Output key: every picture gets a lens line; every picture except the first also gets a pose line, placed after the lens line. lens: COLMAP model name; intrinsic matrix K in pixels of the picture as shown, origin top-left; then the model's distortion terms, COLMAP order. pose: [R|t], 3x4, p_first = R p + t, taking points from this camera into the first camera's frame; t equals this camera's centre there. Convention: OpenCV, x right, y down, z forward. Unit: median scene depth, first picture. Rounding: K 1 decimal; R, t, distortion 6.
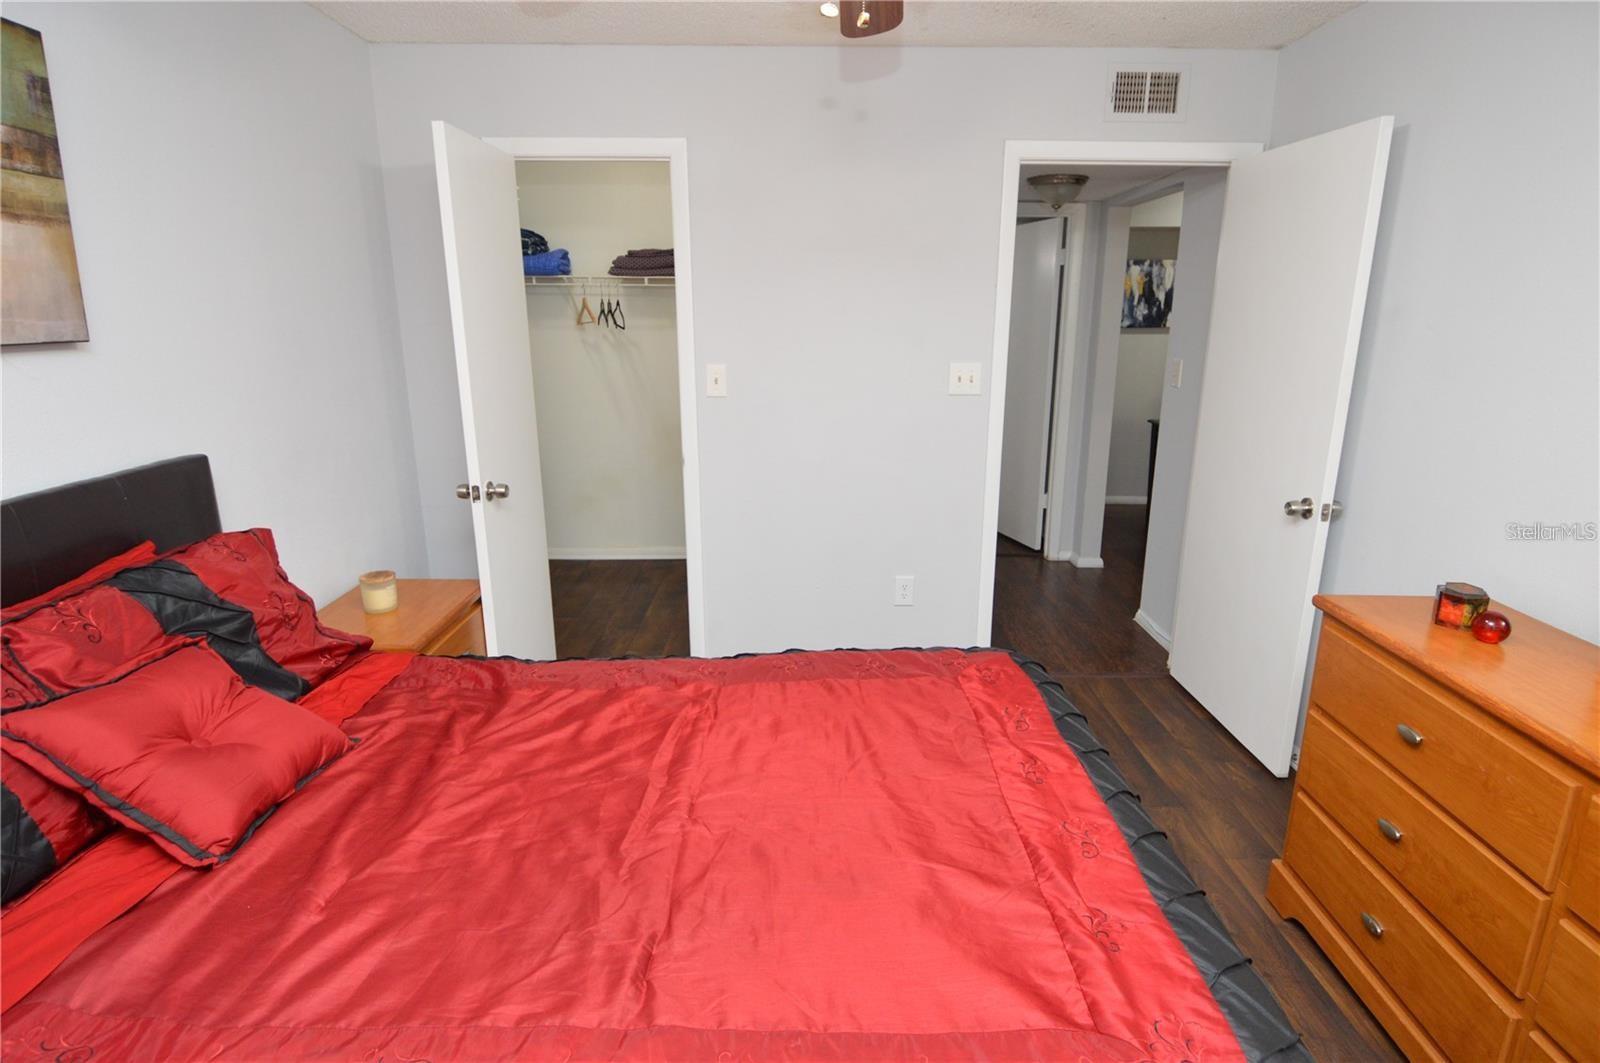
lens RADIAL K [[846.7, 0, 808.7], [0, 846.7, 525.9], [0, 0, 1]] dist [0.014391, -0.020408]
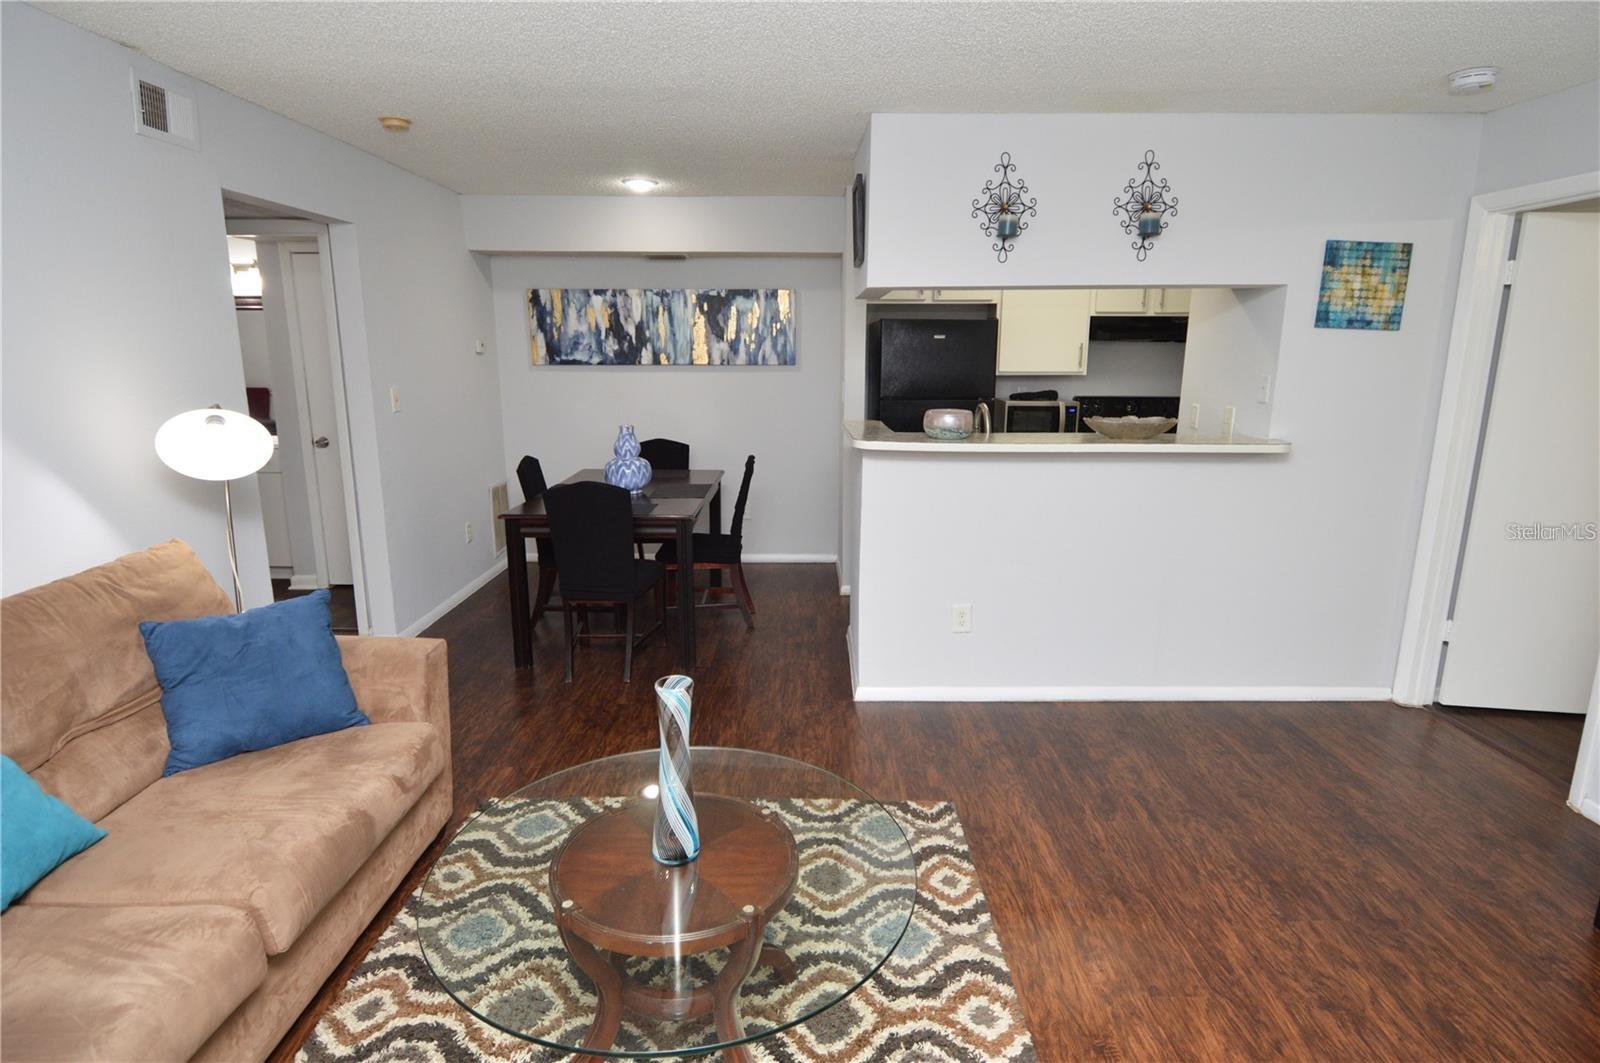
lens RADIAL K [[840.9, 0, 806.3], [0, 840.9, 525.5], [0, 0, 1]] dist [0.020007, -0.032554]
pose [[0.999934, 0.002327, -0.011215, 1.451615], [-0.002760, 0.999245, -0.038750, -0.078442], [0.011117, 0.038778, 0.999186, 0.312730]]
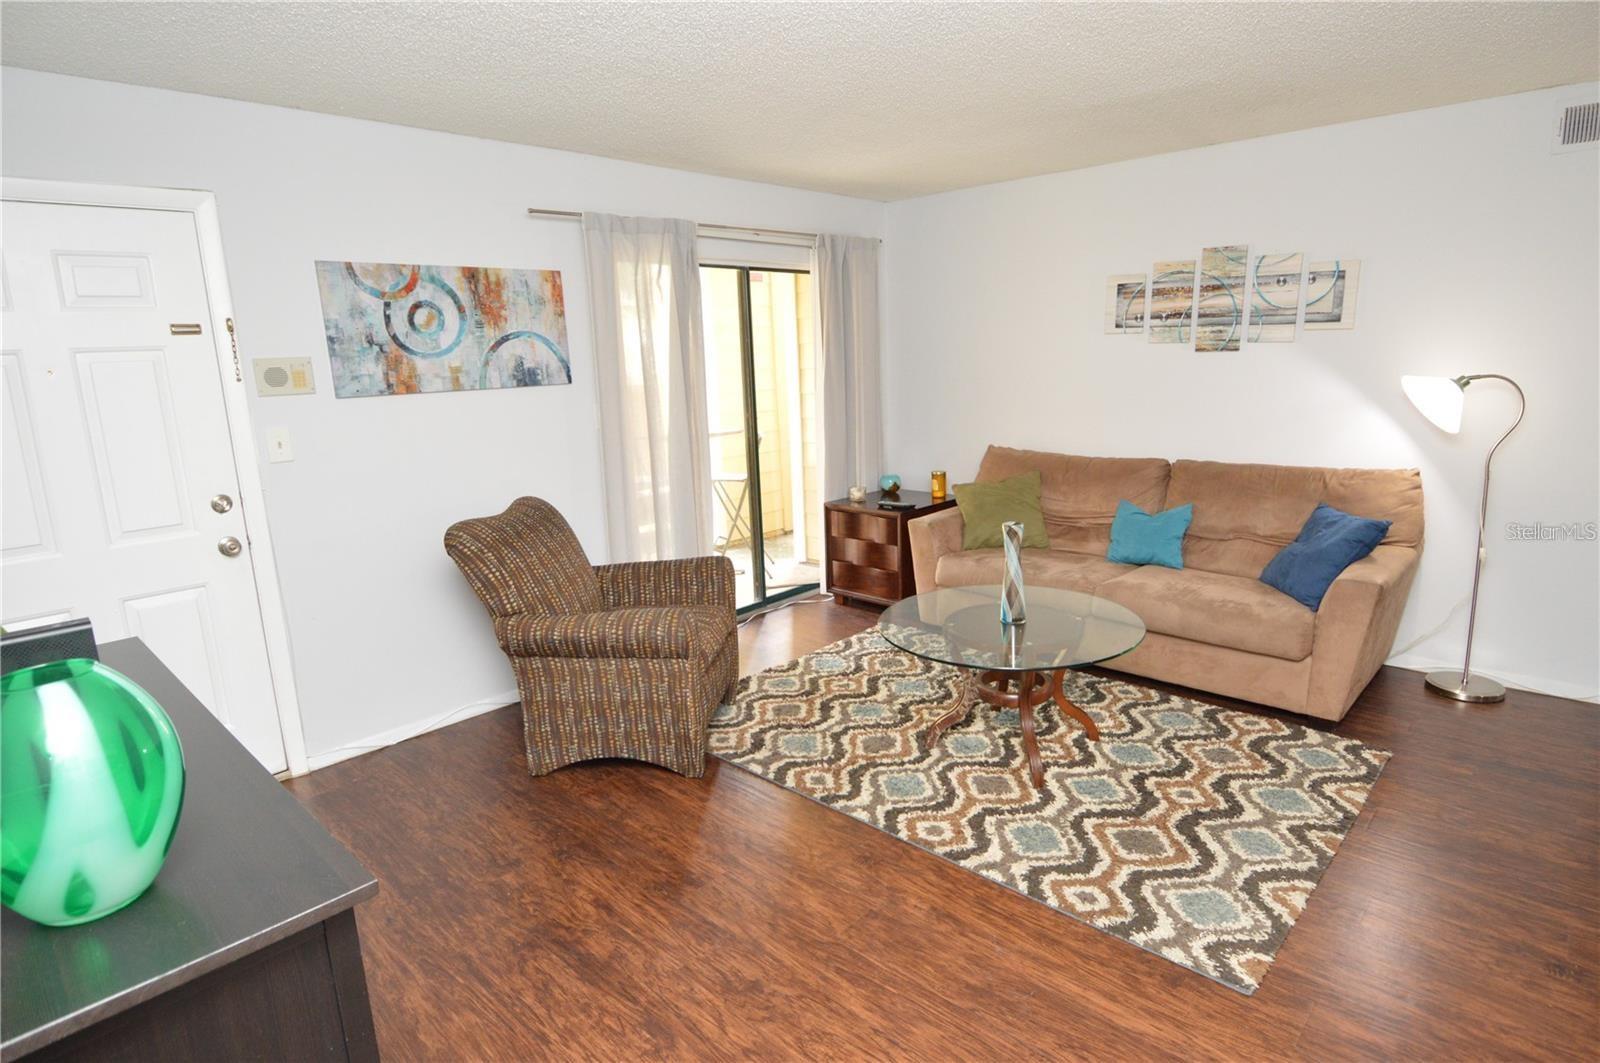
lens RADIAL K [[847.2, 0, 812.4], [0, 847.2, 521.9], [0, 0, 1]] dist [0.025099, -0.036543]
pose [[-0.687875, 0.160534, -0.707854, 2.322919], [-0.146896, 0.924263, 0.352364, -0.346631], [0.710809, 0.346363, -0.612195, 1.407666]]
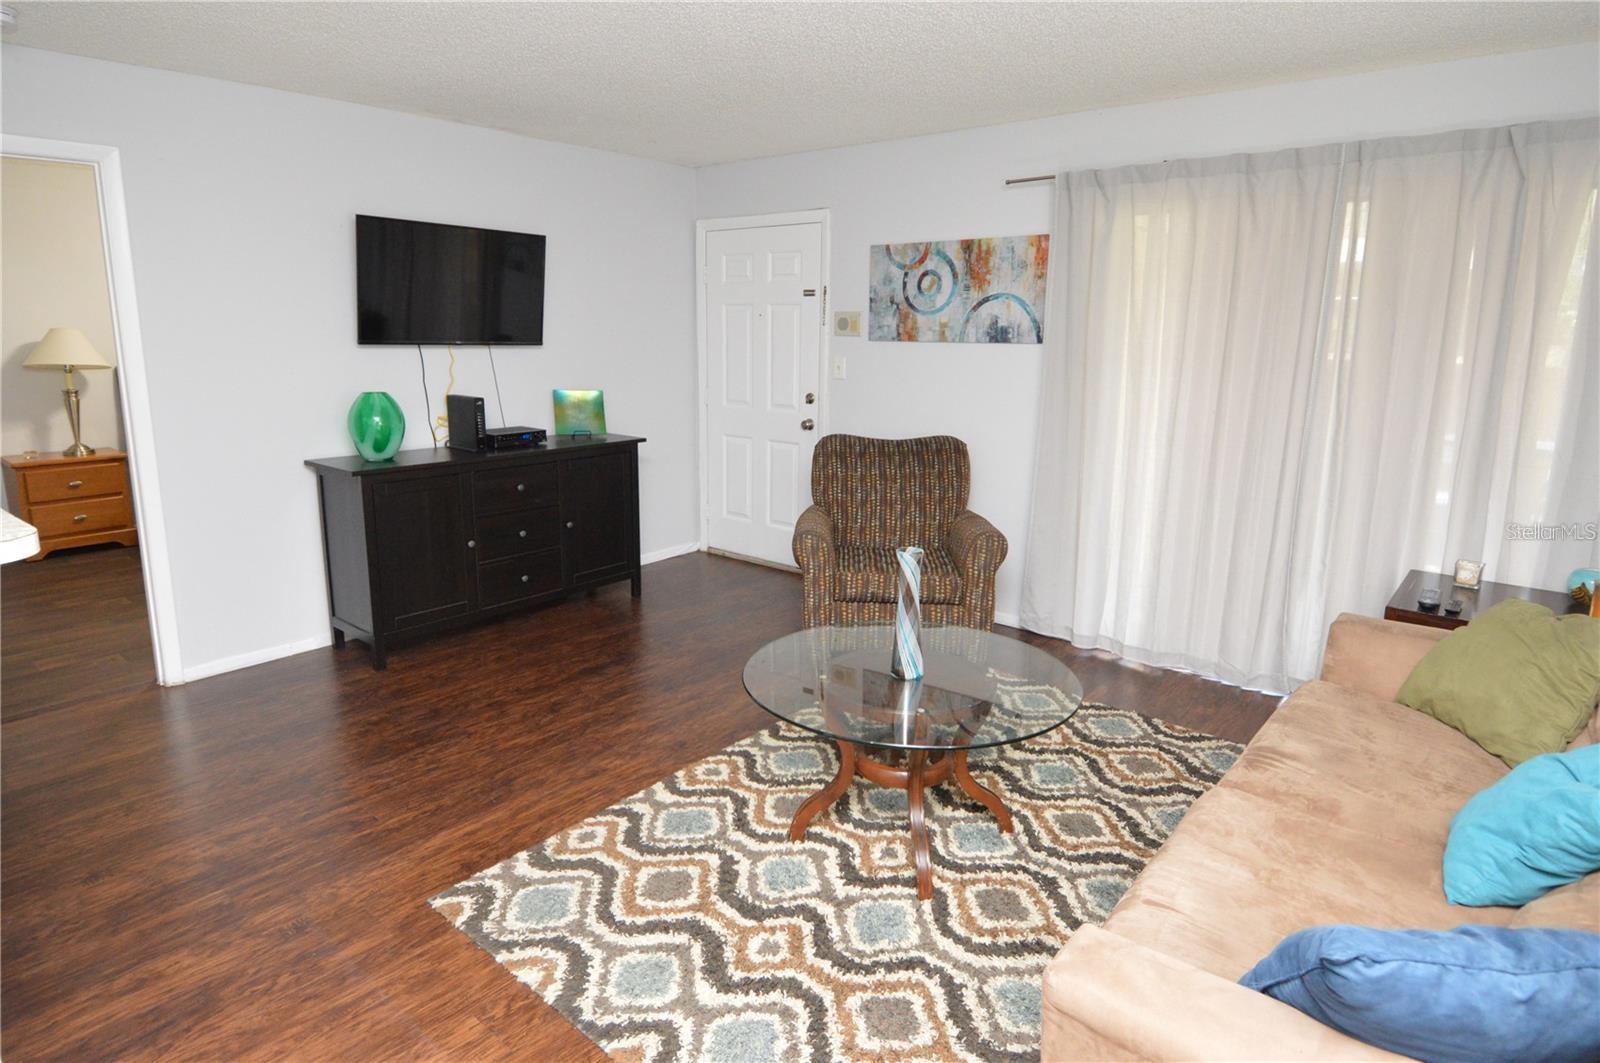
lens RADIAL K [[901.5, 0, 796.3], [0, 901.5, 496.8], [0, 0, 1]] dist [0.027540, -0.039397]
pose [[-0.758059, -0.137255, 0.637580, 0.861070], [0.145703, 0.917254, 0.370697, -0.396137], [-0.635703, 0.373907, -0.675334, 1.584981]]
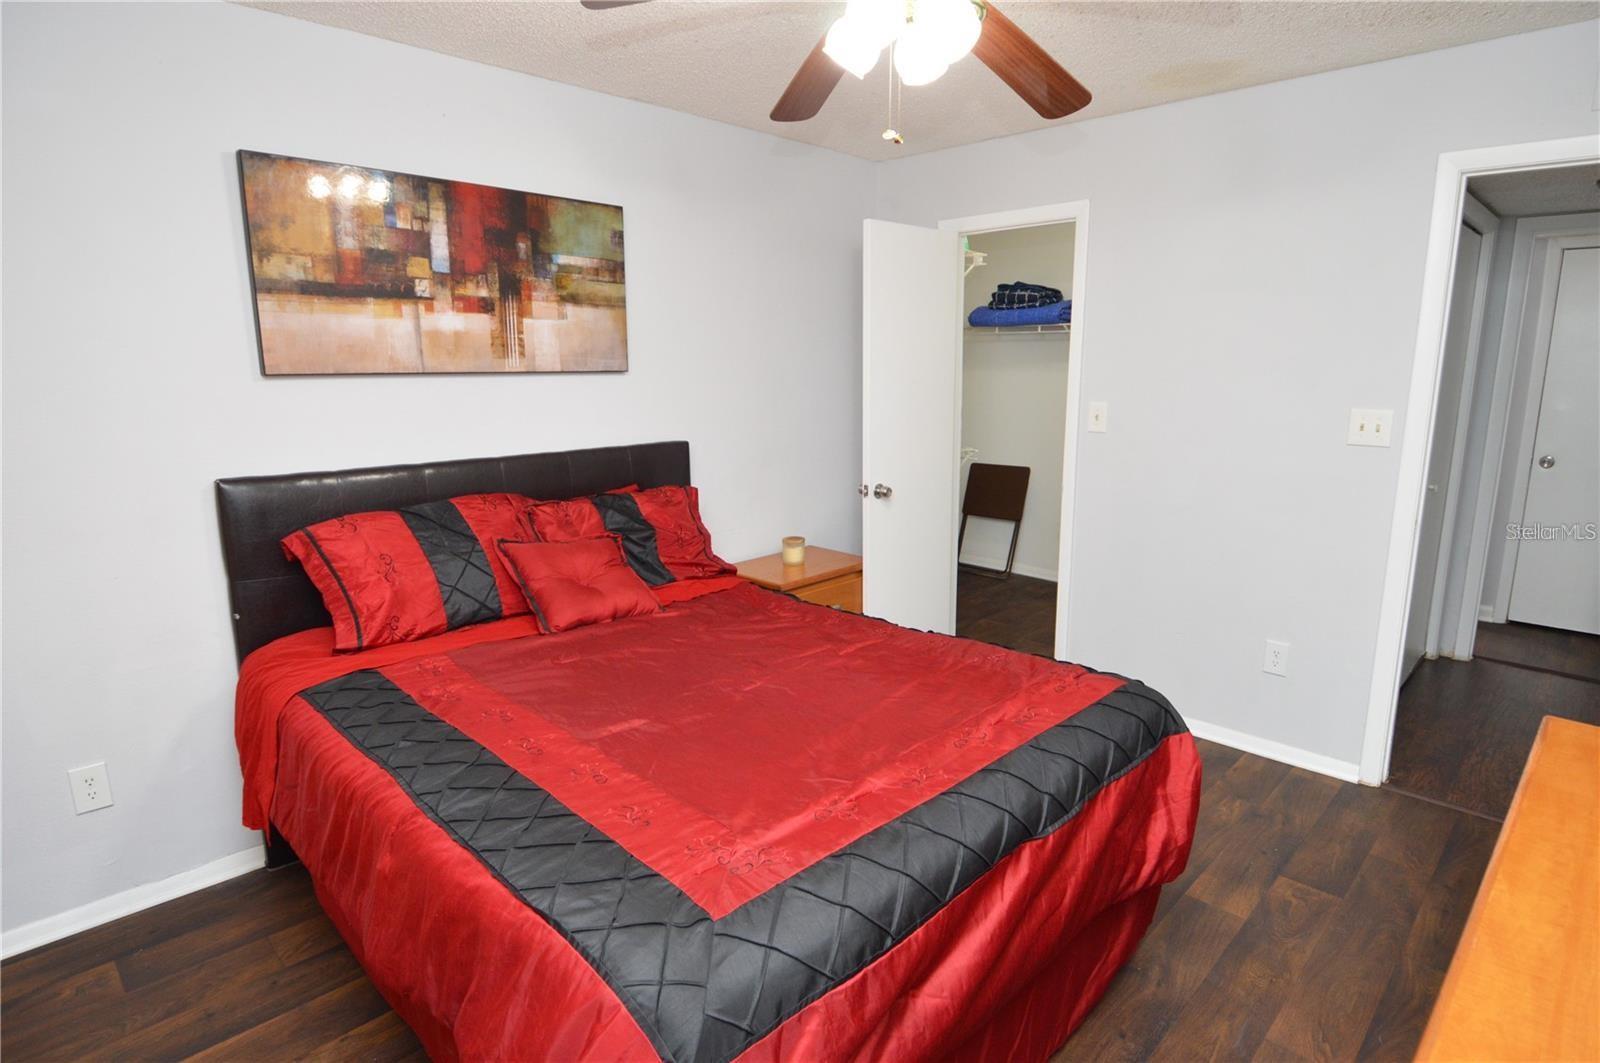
lens RADIAL K [[847.2, 0, 812.4], [0, 847.2, 521.9], [0, 0, 1]] dist [0.025099, -0.036543]
pose [[0.711253, 0.127937, -0.691196, 0.468207], [-0.168113, 0.985722, 0.009461, 0.011021], [0.682537, 0.109470, 0.722606, -0.007763]]
